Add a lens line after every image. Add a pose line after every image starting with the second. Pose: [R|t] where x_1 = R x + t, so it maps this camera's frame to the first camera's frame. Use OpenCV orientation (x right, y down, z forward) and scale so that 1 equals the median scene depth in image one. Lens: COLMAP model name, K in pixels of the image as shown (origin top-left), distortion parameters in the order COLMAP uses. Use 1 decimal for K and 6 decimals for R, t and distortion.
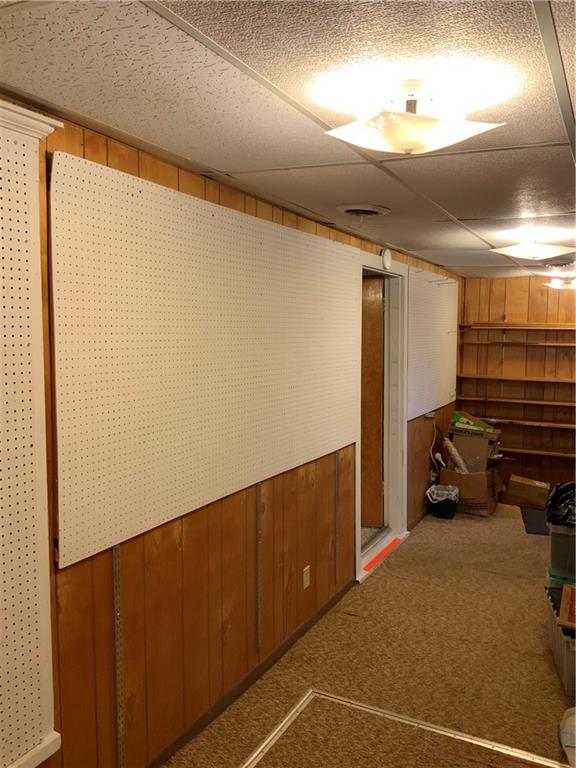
lens RADIAL K [[629.3, 0, 288.0], [0, 629.3, 384.0], [0, 0, 1]] dist [0.110634, -0.218481]
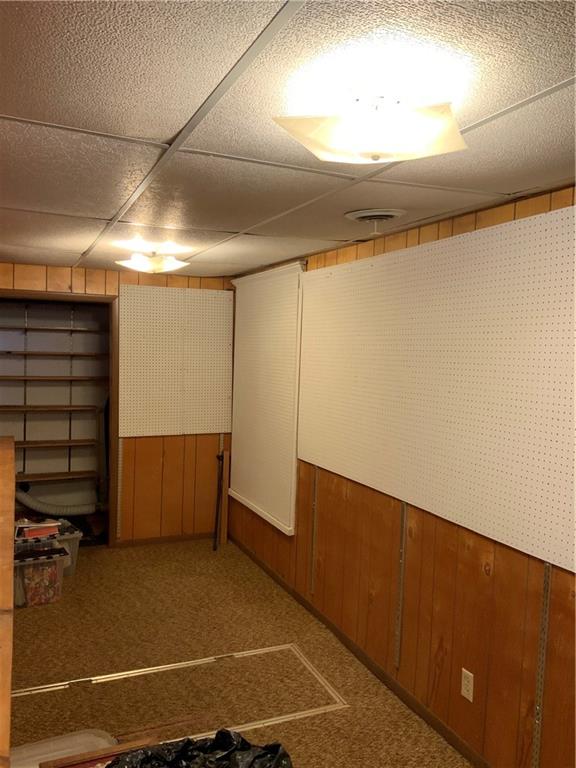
lens RADIAL K [[629.3, 0, 288.0], [0, 629.3, 384.0], [0, 0, 1]] dist [0.110634, -0.218481]
pose [[-0.634423, 0.013867, -0.772862, 0.874847], [-0.102917, 0.989422, 0.102235, -0.119912], [0.766104, 0.144401, -0.626285, 1.489657]]
